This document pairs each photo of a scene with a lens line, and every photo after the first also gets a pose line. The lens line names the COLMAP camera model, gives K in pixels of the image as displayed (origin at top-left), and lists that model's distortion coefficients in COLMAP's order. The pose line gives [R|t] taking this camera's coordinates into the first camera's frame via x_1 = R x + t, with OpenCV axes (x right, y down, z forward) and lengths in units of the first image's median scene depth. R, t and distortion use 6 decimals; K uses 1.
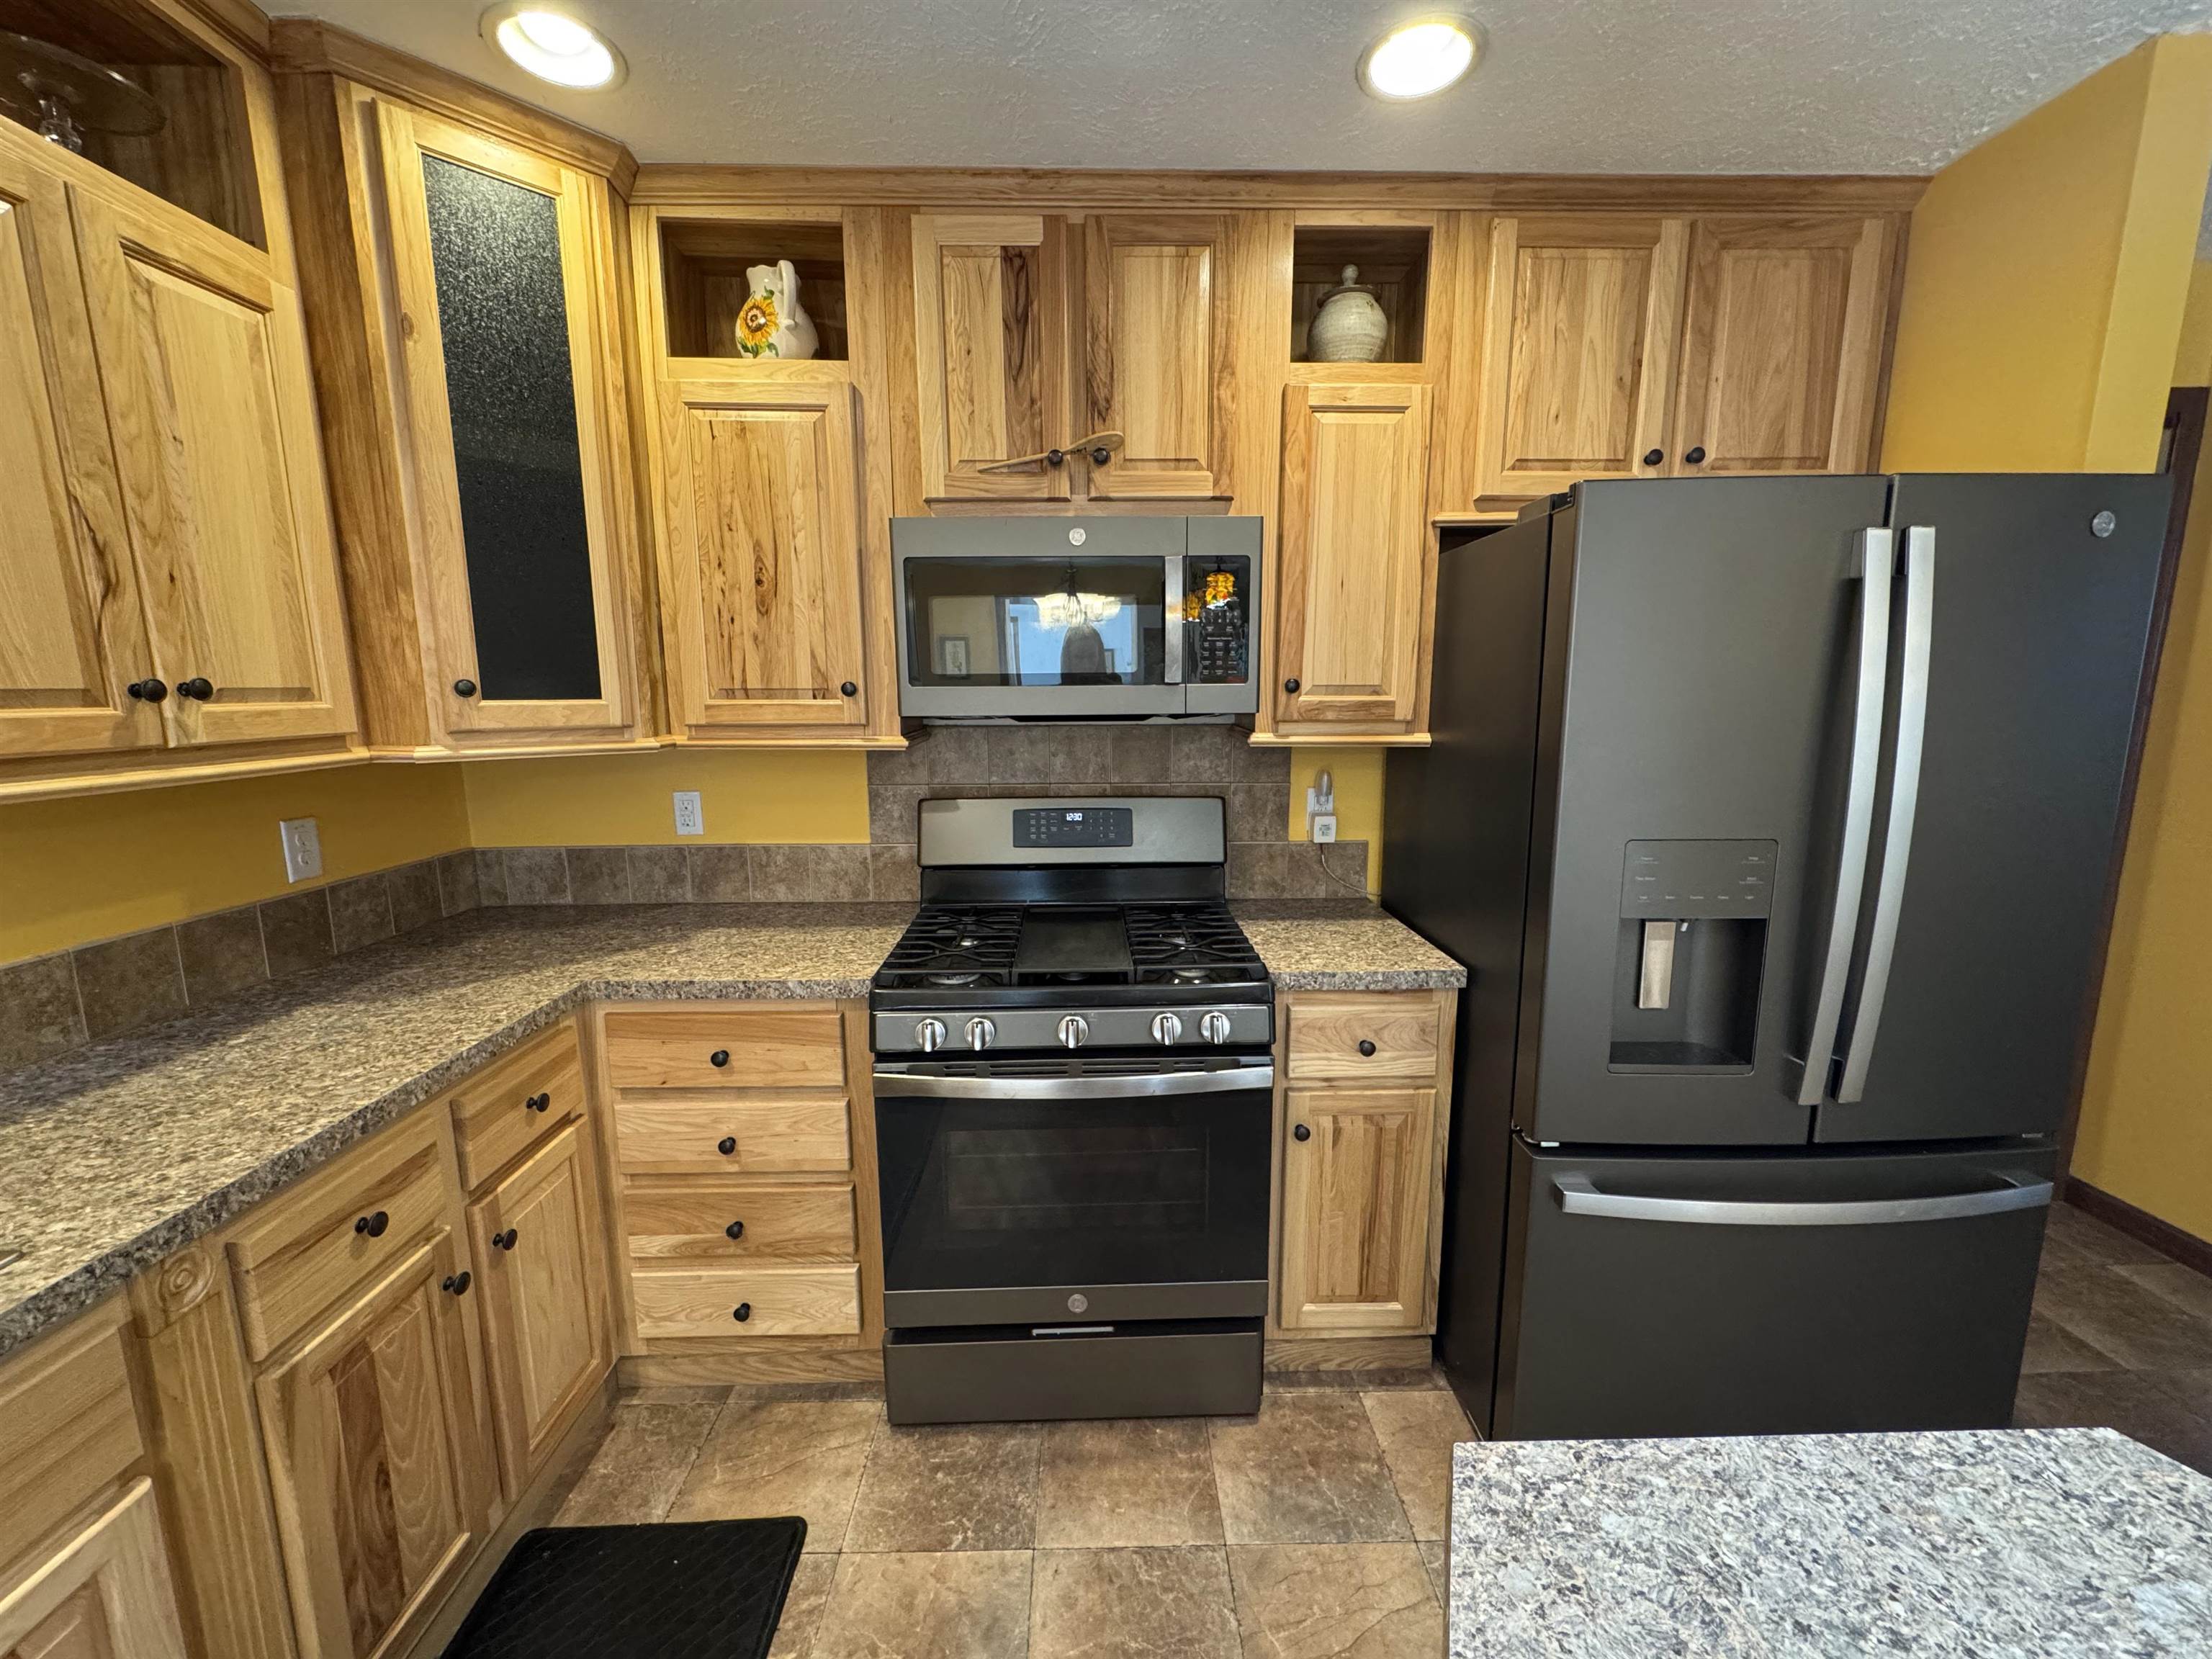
lens RADIAL K [[880.6, 0, 1103.8], [0, 880.6, 830.1], [0, 0, 1]] dist [-0.001242, 0.000502]
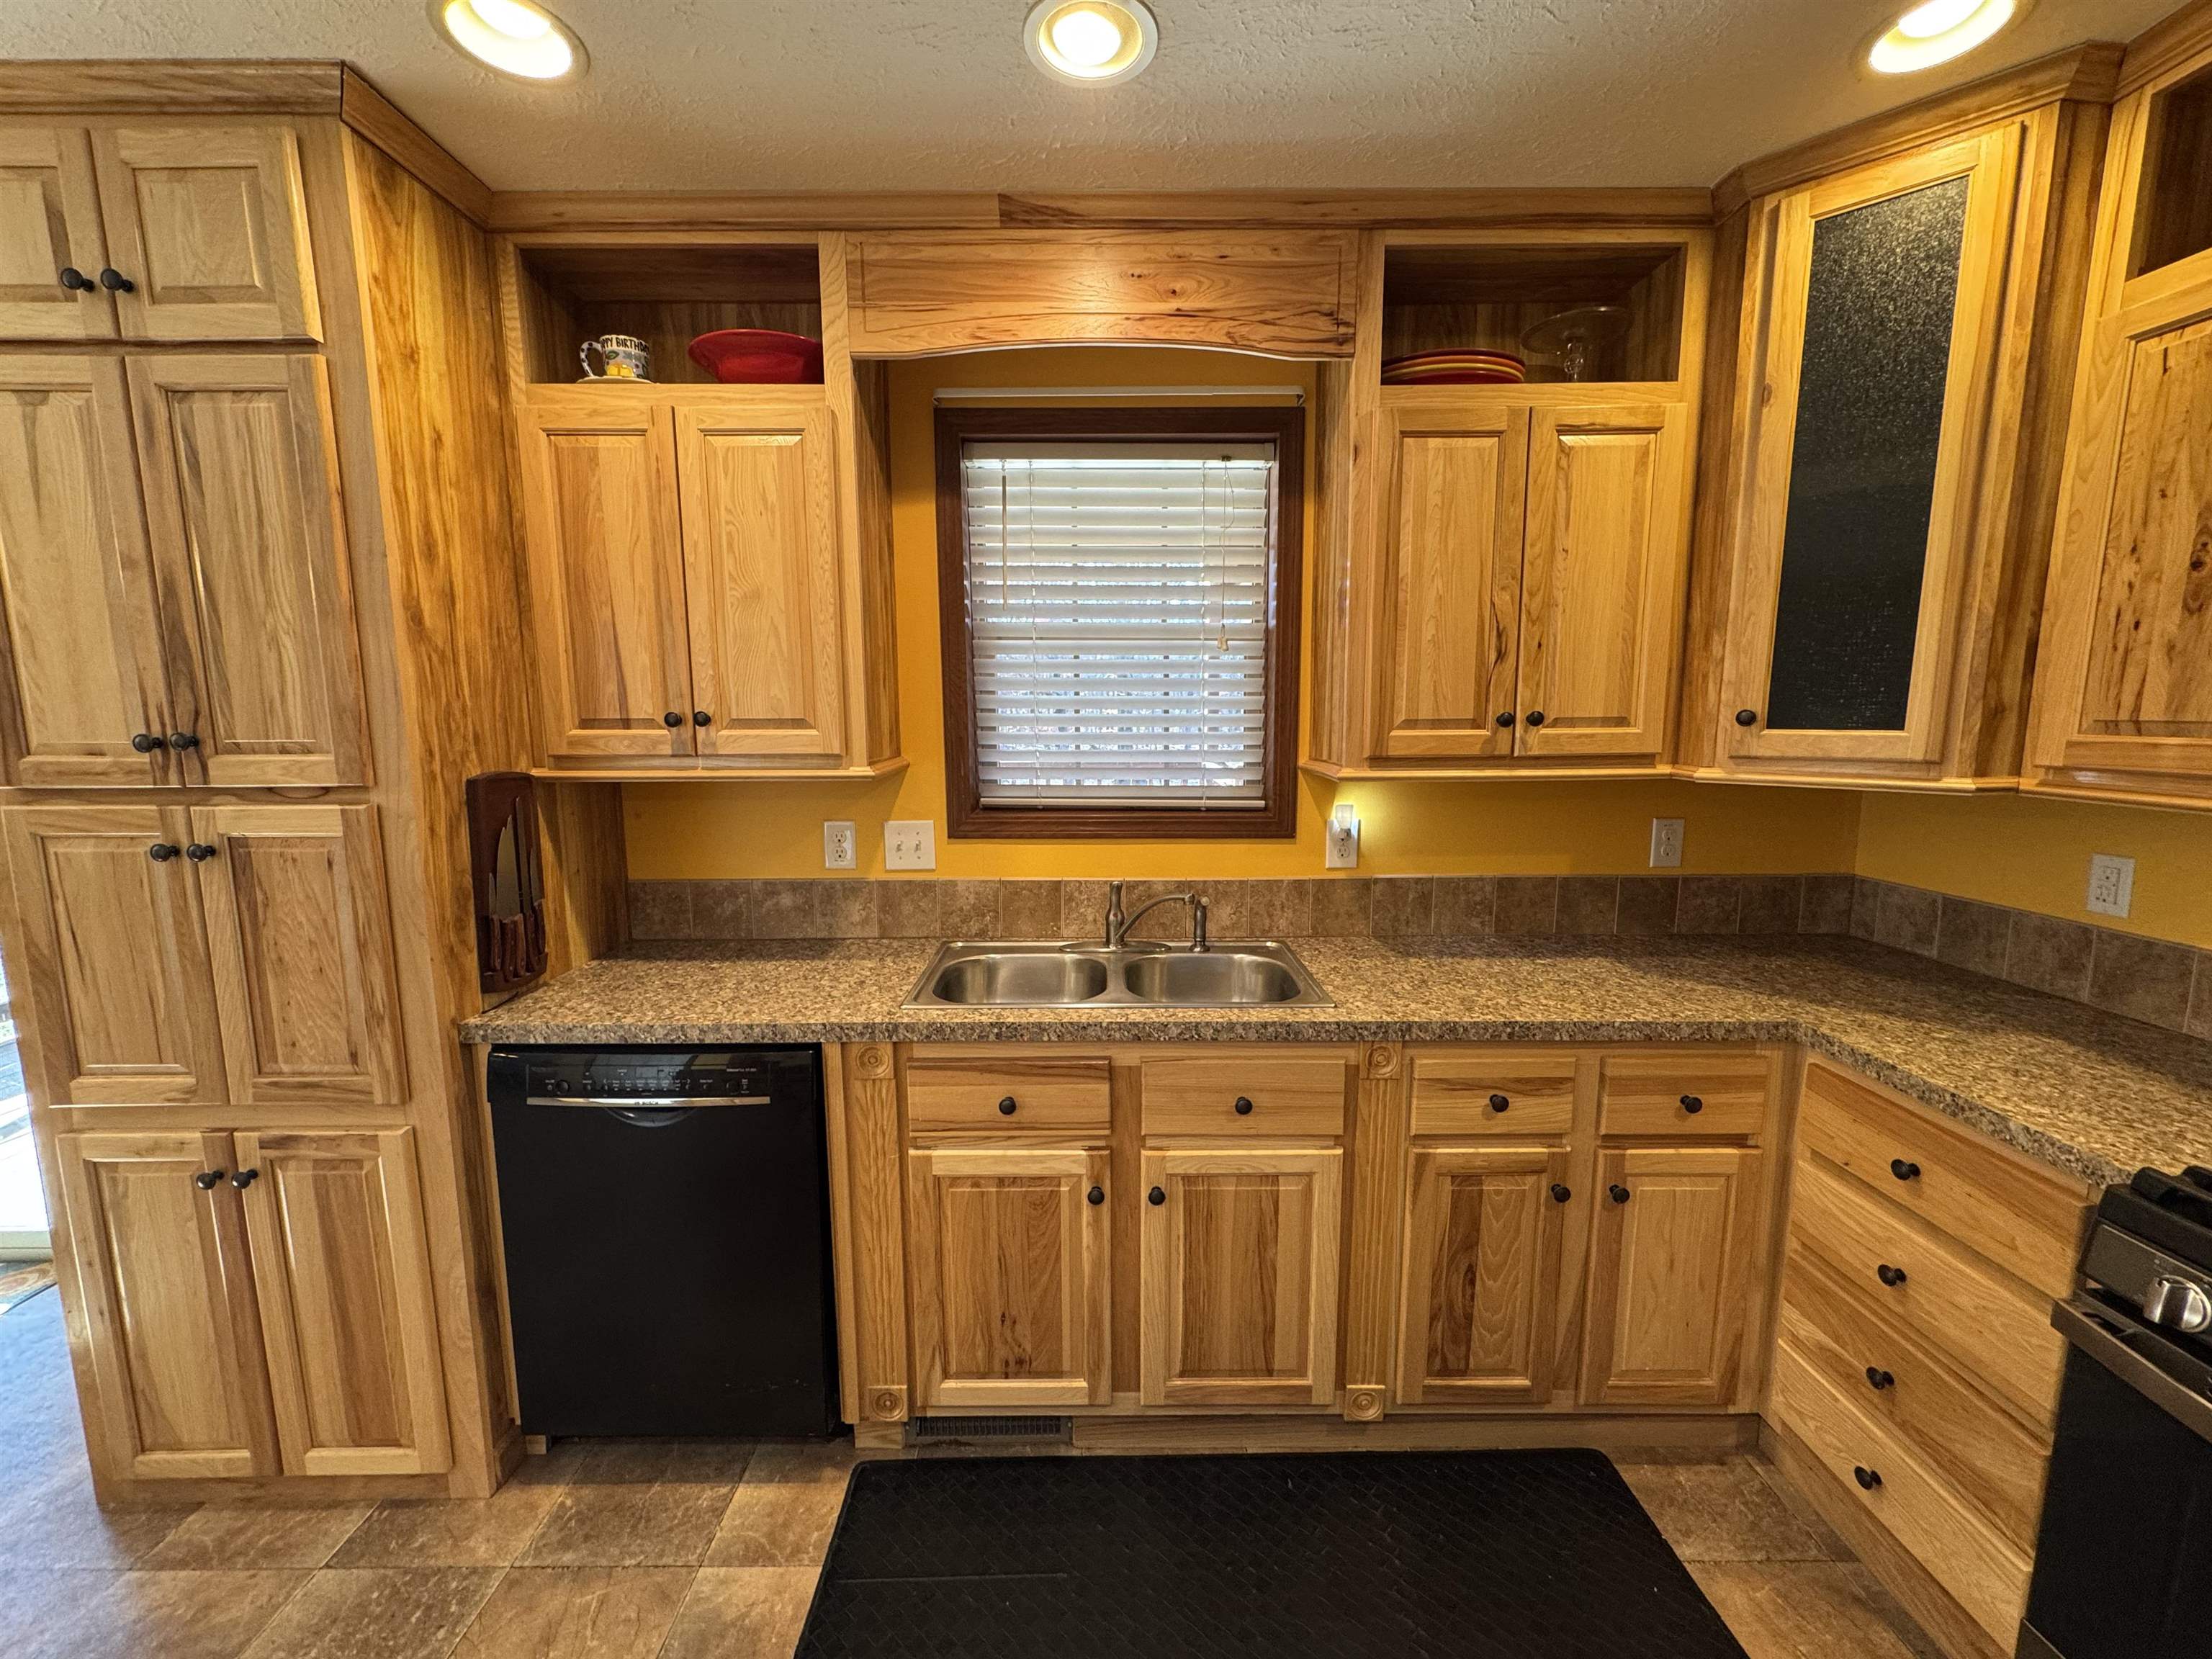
lens RADIAL K [[880.6, 0, 1104.4], [0, 880.6, 830.9], [0, 0, 1]] dist [-0.001242, 0.000502]
pose [[-0.015549, 0.142111, -0.989729, 0.337853], [-0.152676, 0.977903, 0.142811, -0.052225], [0.988154, 0.153328, 0.006491, 0.206030]]
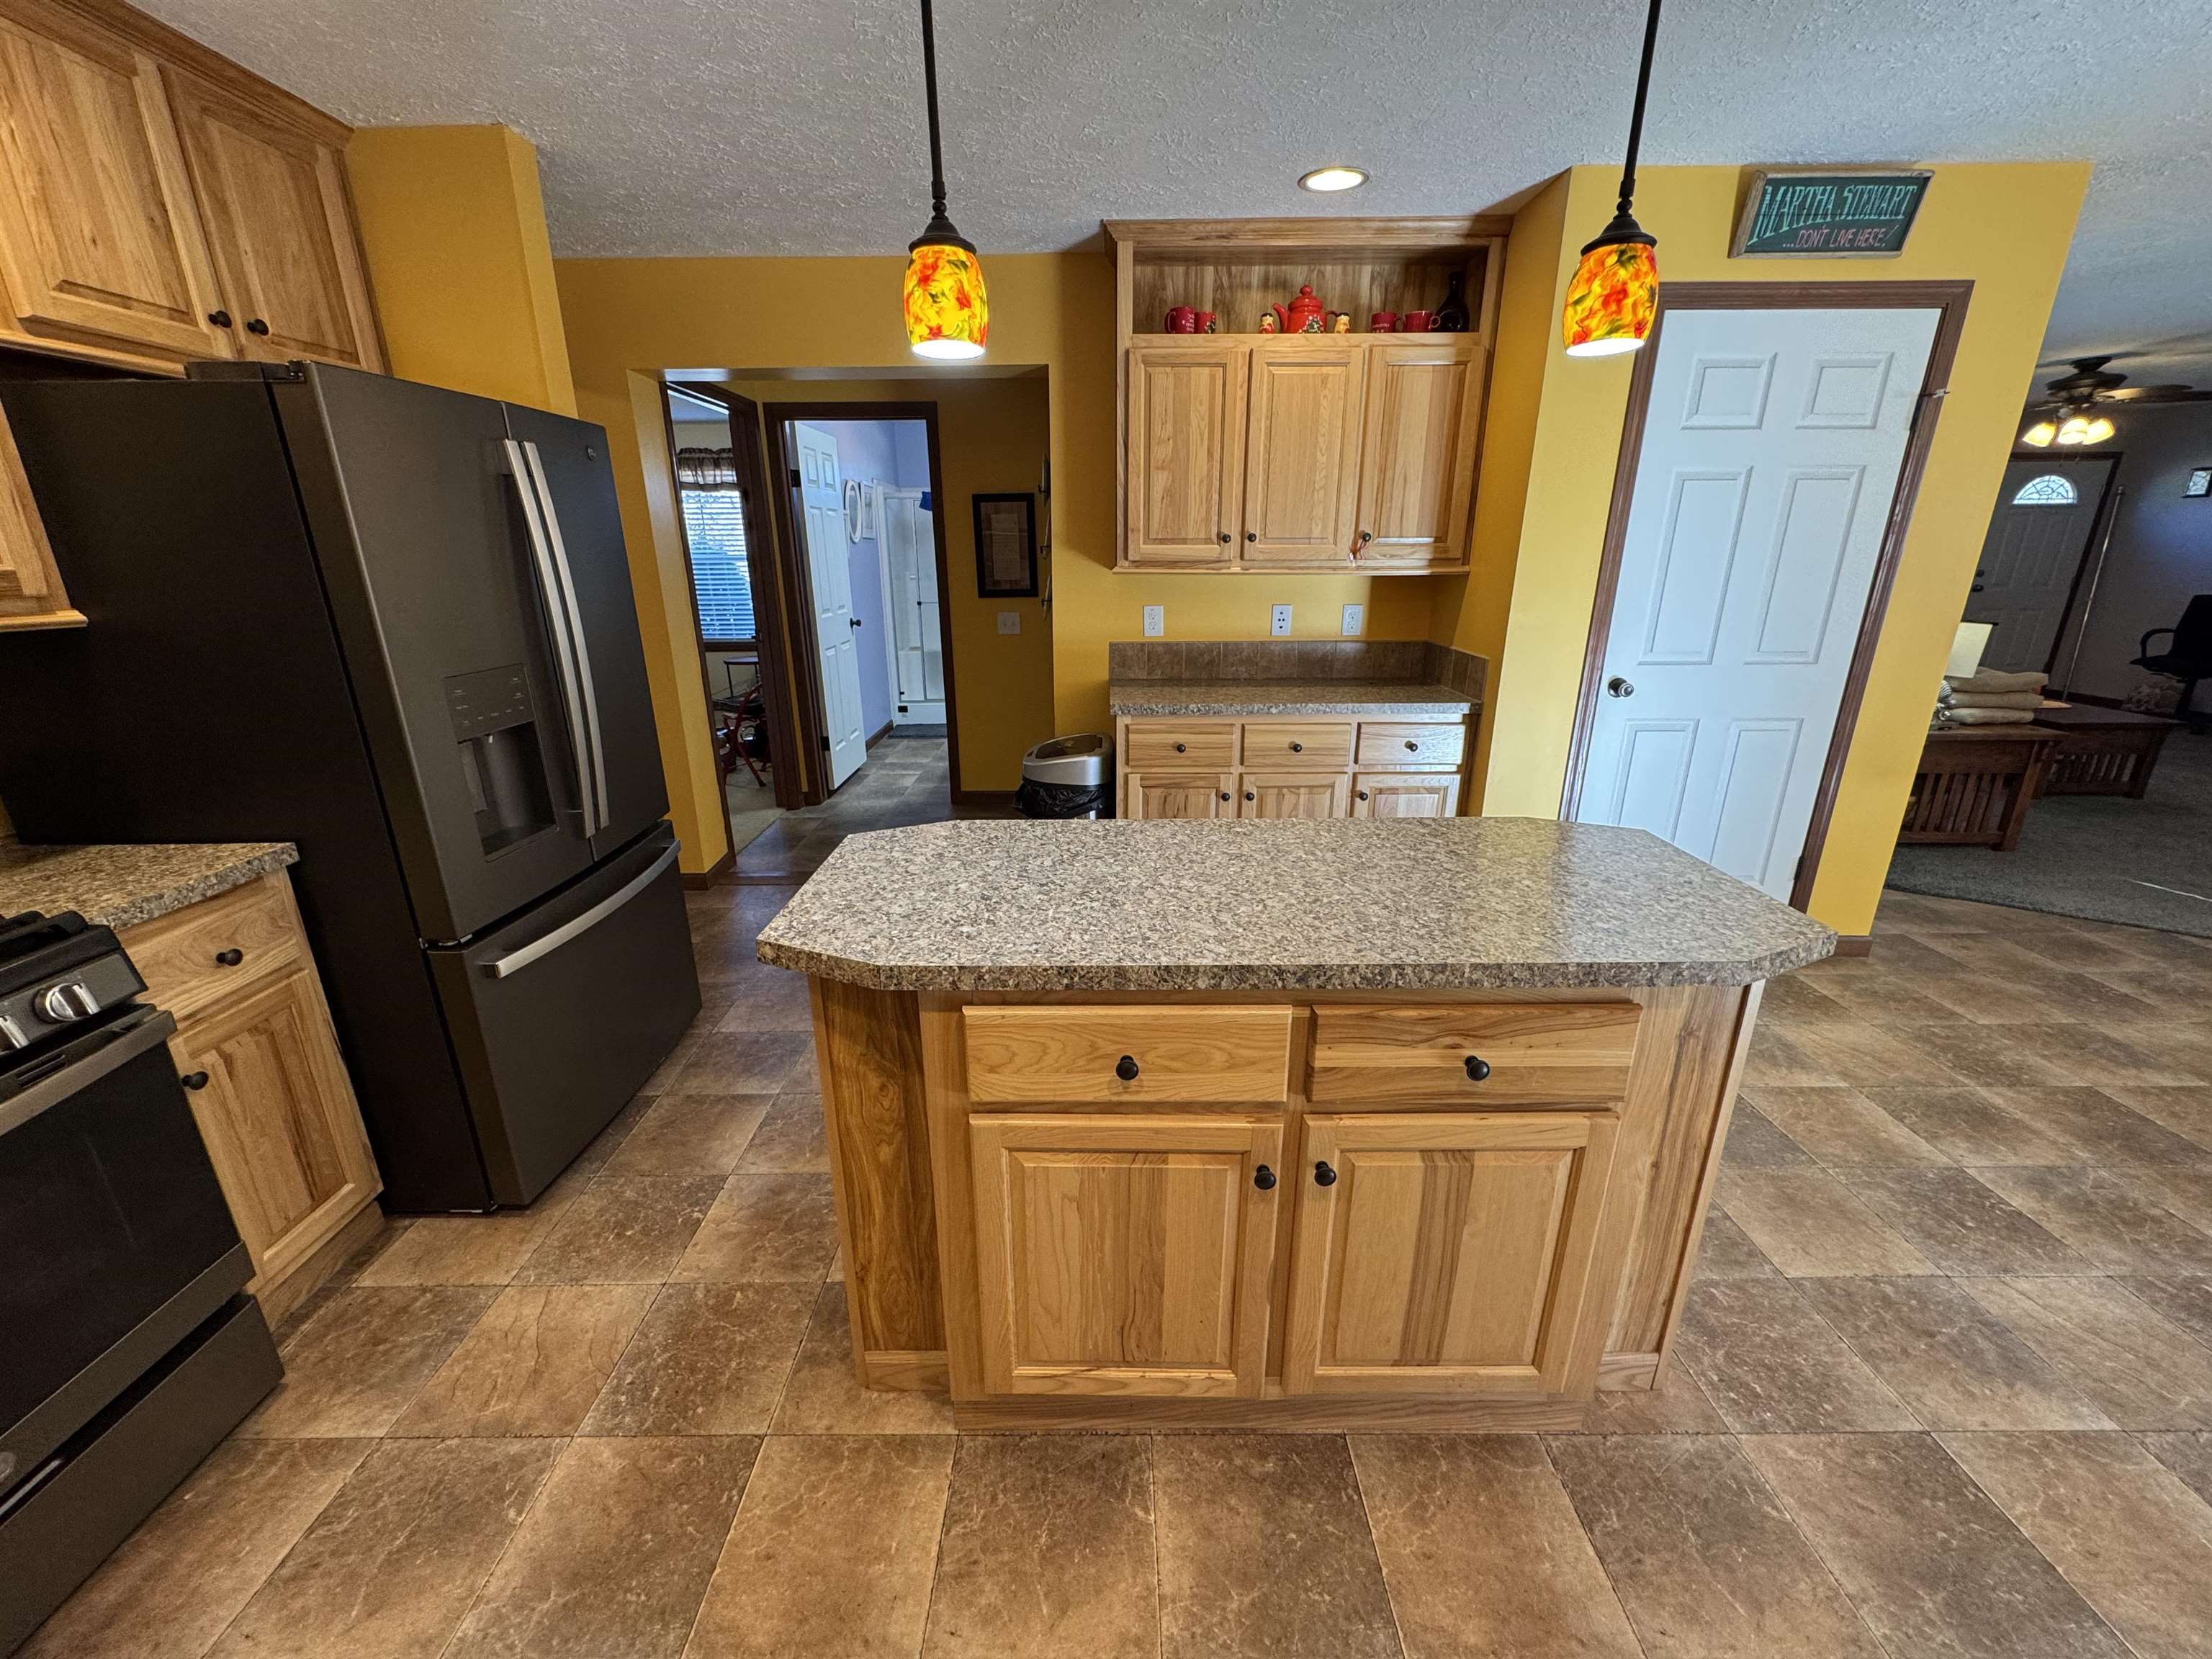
lens RADIAL K [[880.6, 0, 1107.1], [0, 880.6, 829.3], [0, 0, 1]] dist [-0.001242, 0.000502]
pose [[0.020280, -0.300530, 0.953557, -0.523767], [0.164126, 0.941815, 0.293339, 0.000826], [-0.986231, 0.150555, 0.068424, 0.011821]]
